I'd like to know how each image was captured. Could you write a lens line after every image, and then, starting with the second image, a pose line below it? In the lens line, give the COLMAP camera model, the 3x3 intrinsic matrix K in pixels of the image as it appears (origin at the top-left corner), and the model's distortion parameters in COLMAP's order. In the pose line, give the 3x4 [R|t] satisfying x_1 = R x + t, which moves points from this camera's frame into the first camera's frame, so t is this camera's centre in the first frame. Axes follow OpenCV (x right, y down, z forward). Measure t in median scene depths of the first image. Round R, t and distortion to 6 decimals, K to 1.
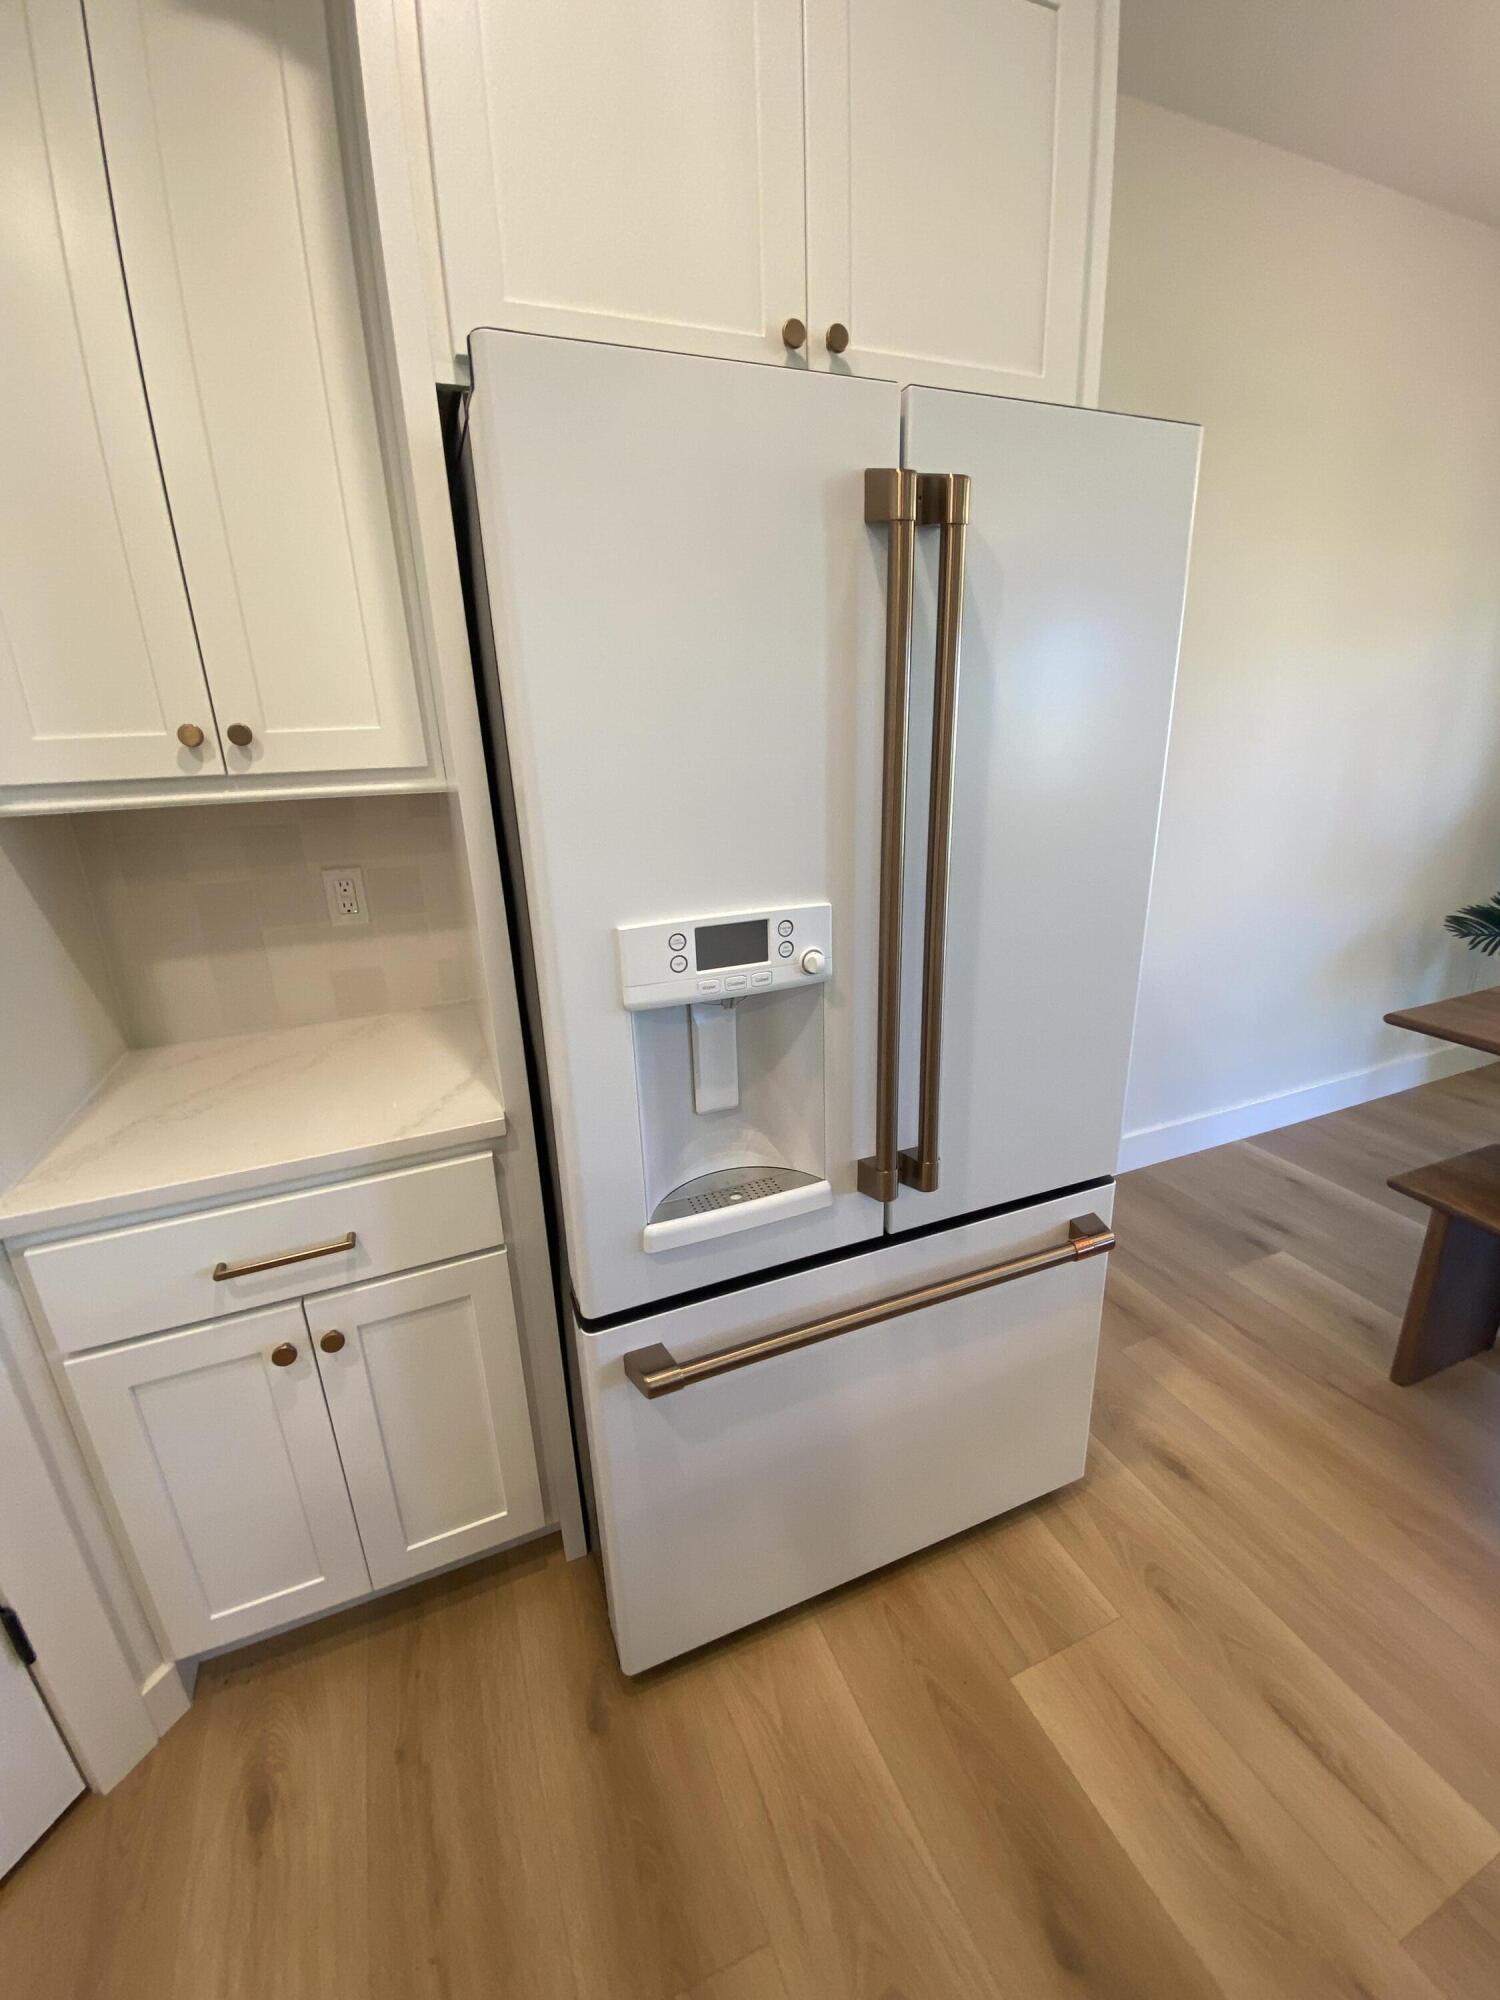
lens RADIAL K [[811.3, 0, 746.6], [0, 811.3, 990.4], [0, 0, 1]] dist [-0.003697, -0.010516]
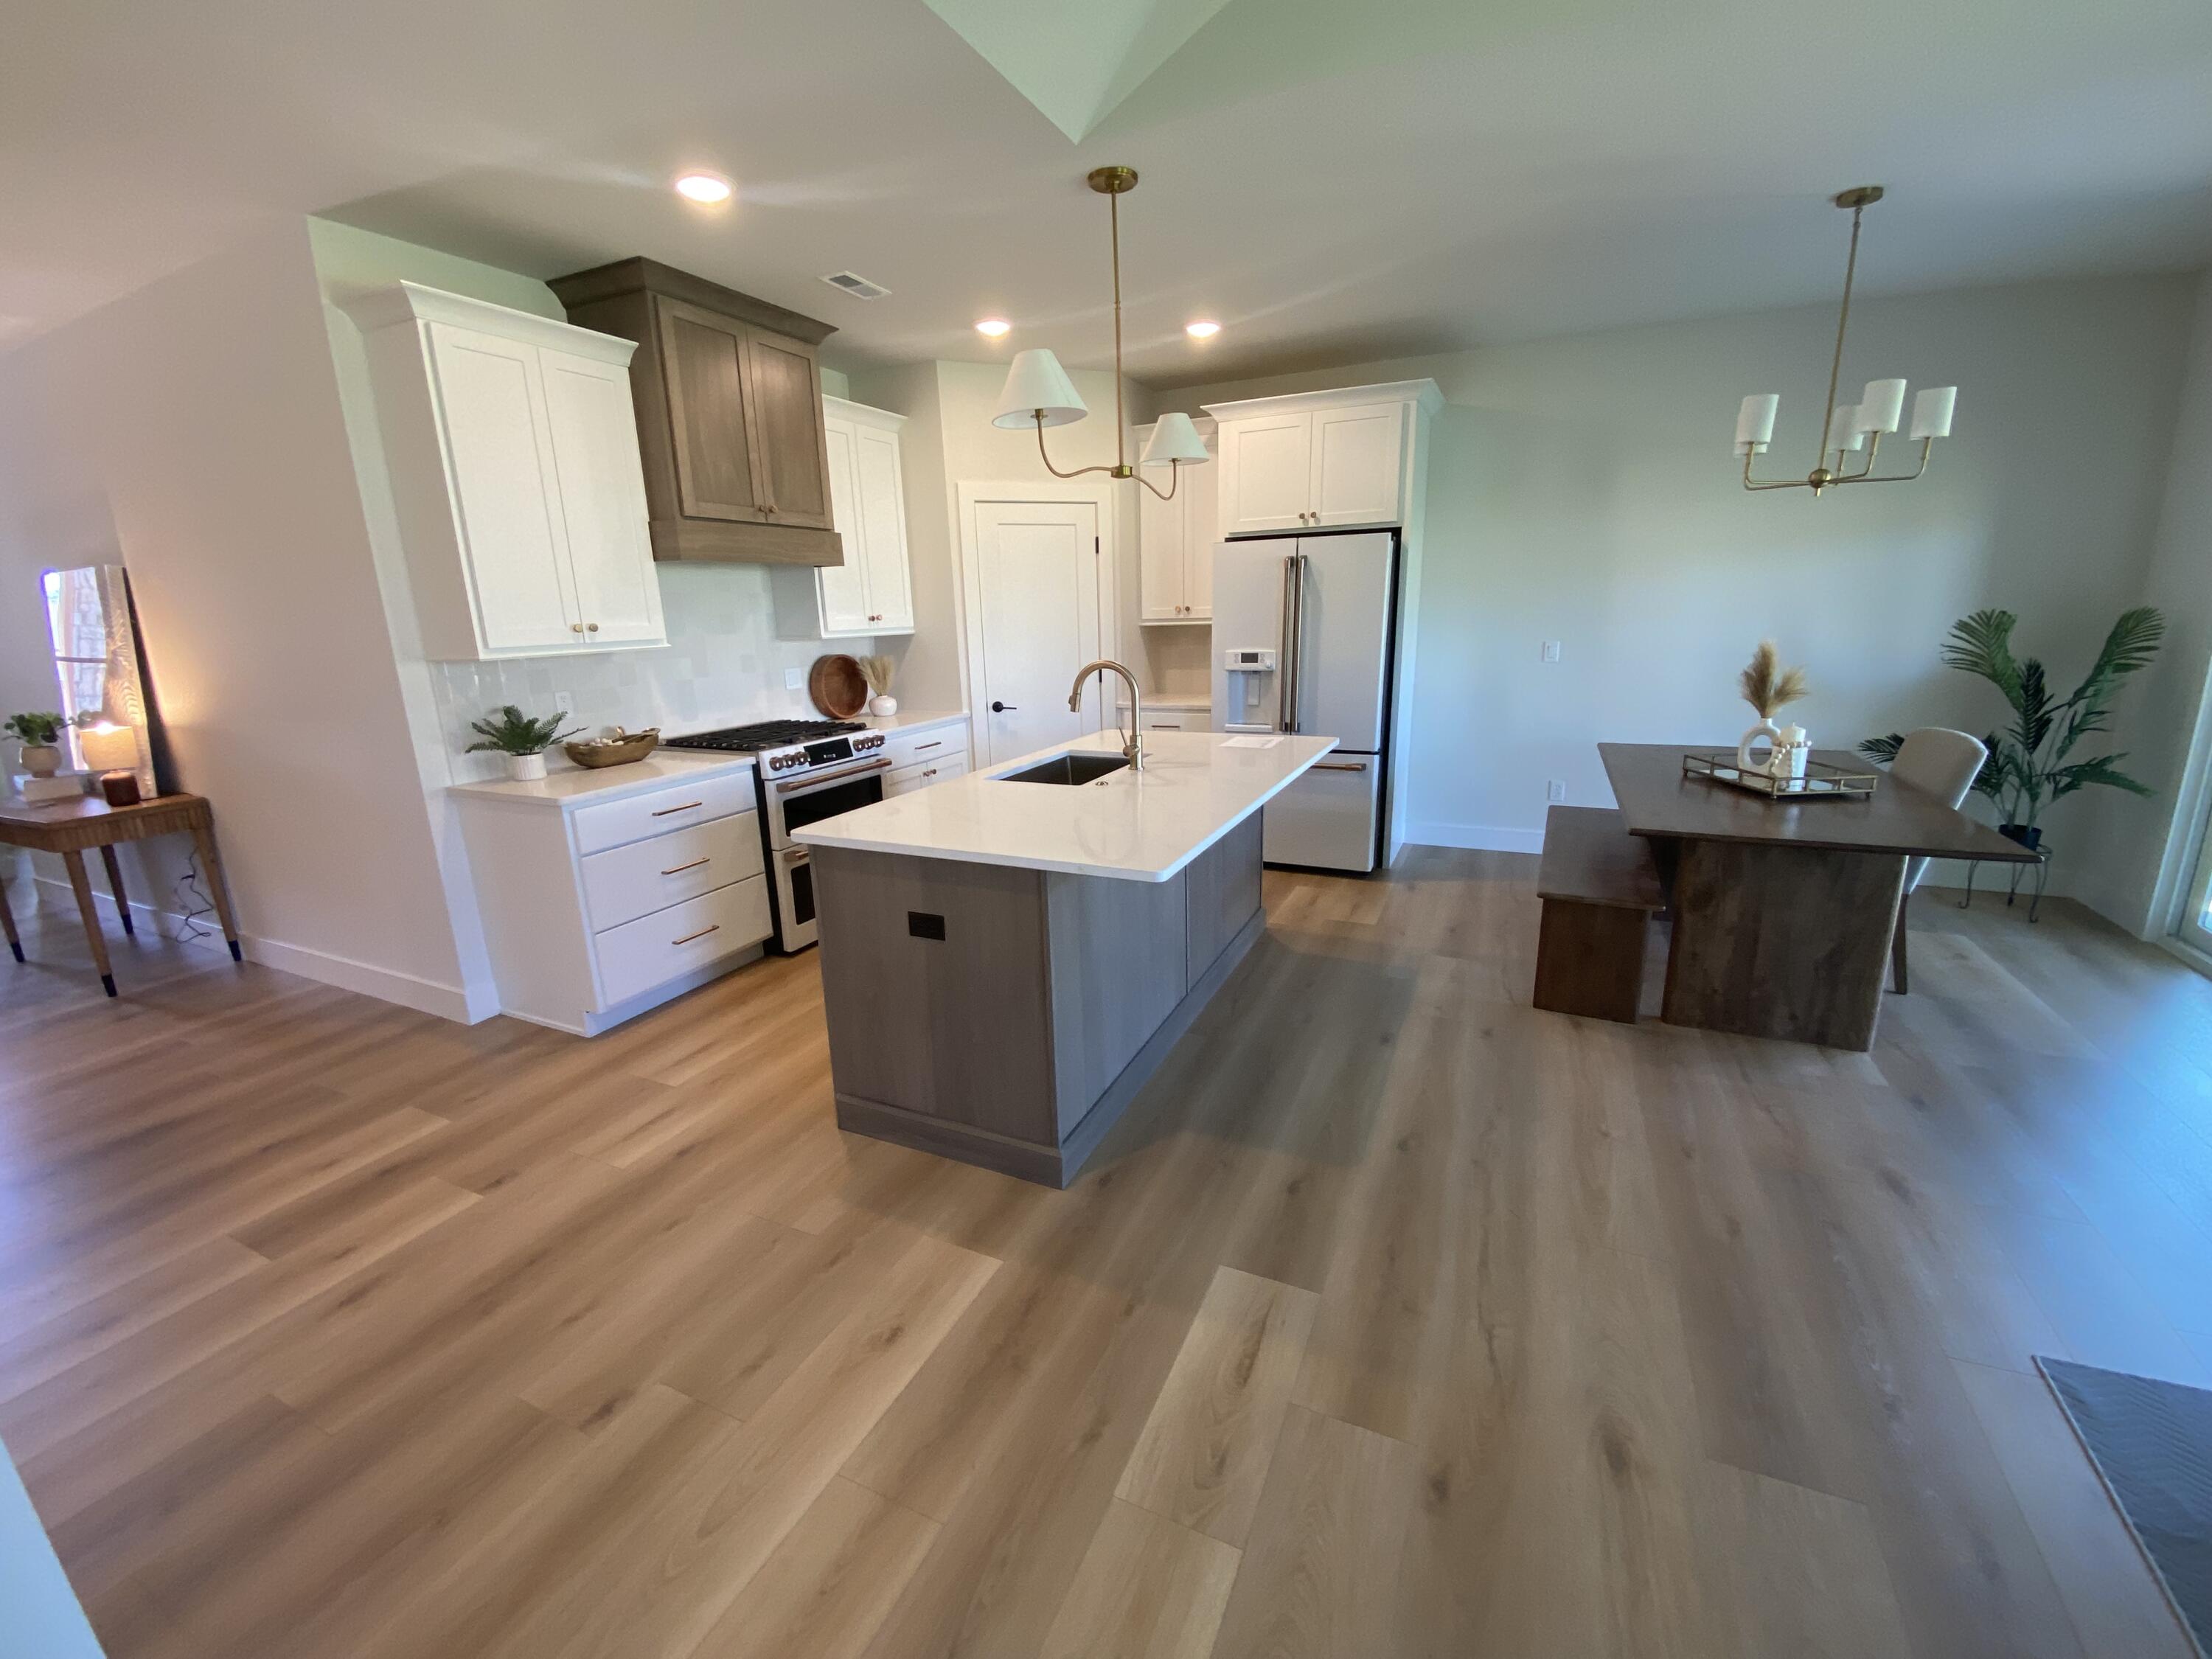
lens RADIAL K [[897.3, 0, 1104.4], [0, 897.3, 830.6], [0, 0, 1]] dist [-0.003697, -0.010516]
pose [[0.676078, 0.191293, -0.711565, 2.825401], [-0.217302, 0.974524, 0.055521, 0.692898], [0.704058, 0.117088, 0.700423, -2.624590]]
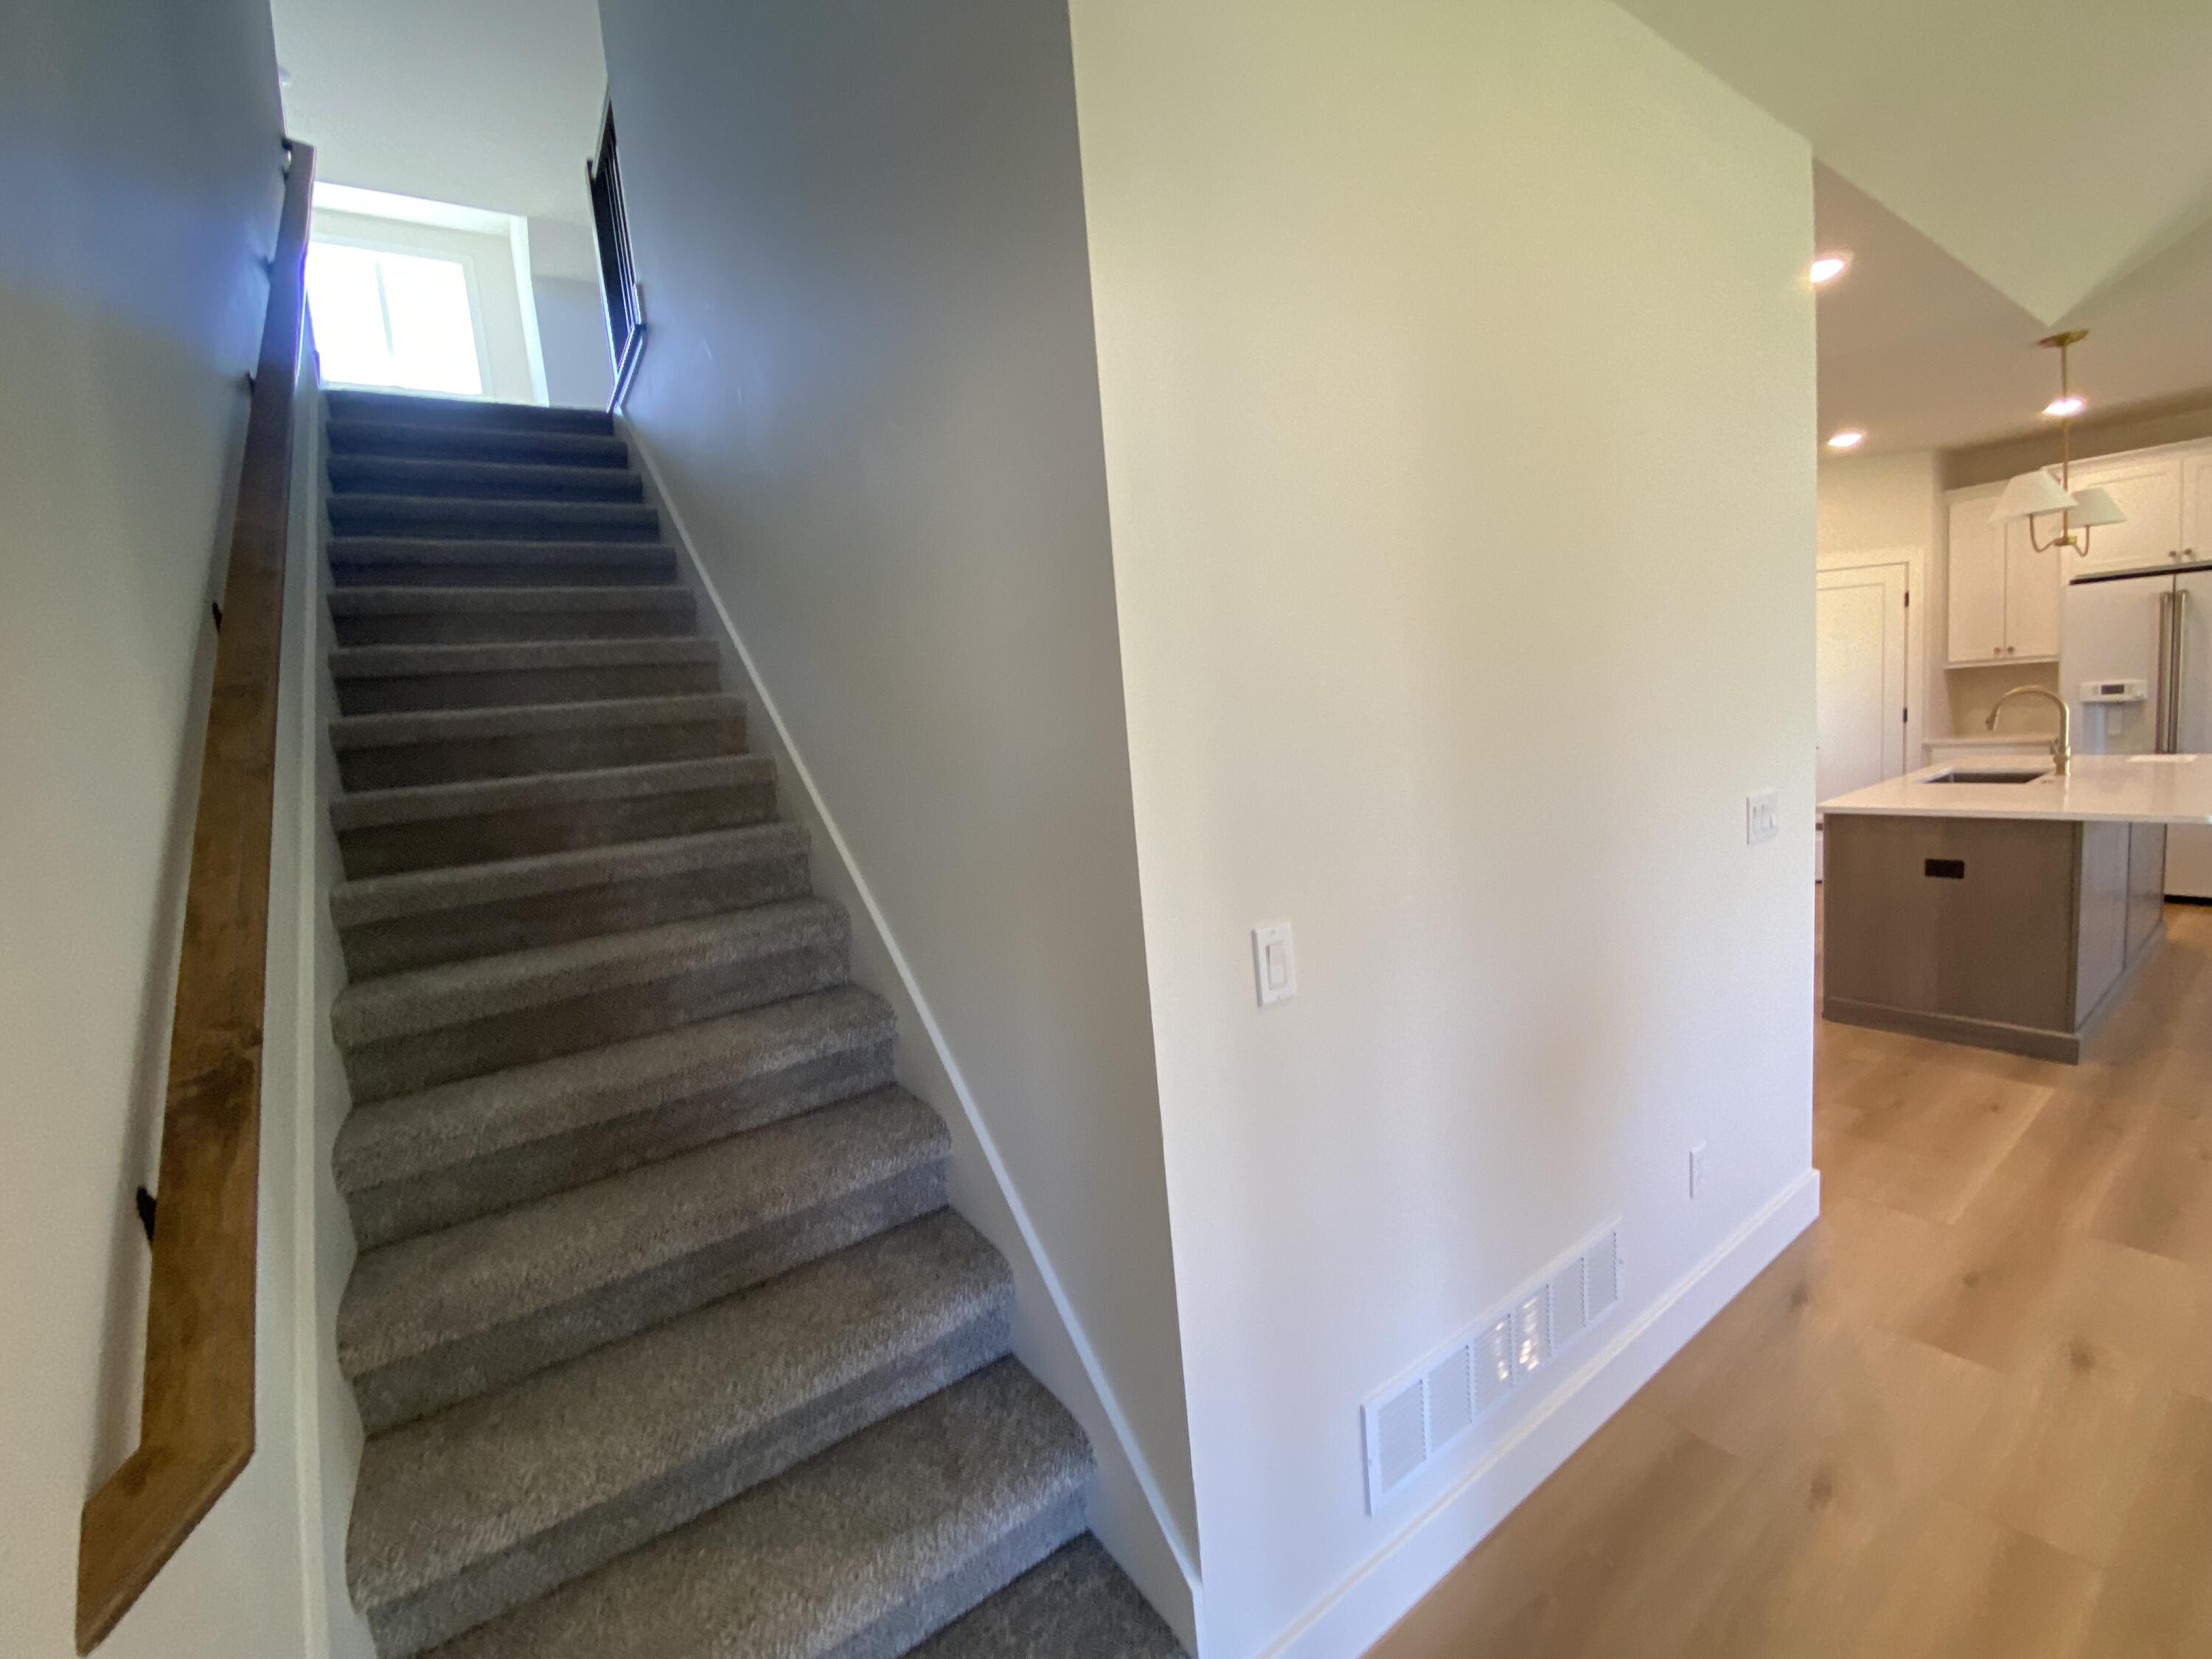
lens RADIAL K [[897.3, 0, 1107.3], [0, 897.3, 808.5], [0, 0, 1]] dist [-0.003697, -0.010516]
pose [[0.194672, 0.116692, -0.973902, 3.476794], [-0.219540, 0.972892, 0.072688, 1.367192], [0.955984, 0.199660, 0.215013, -4.959771]]
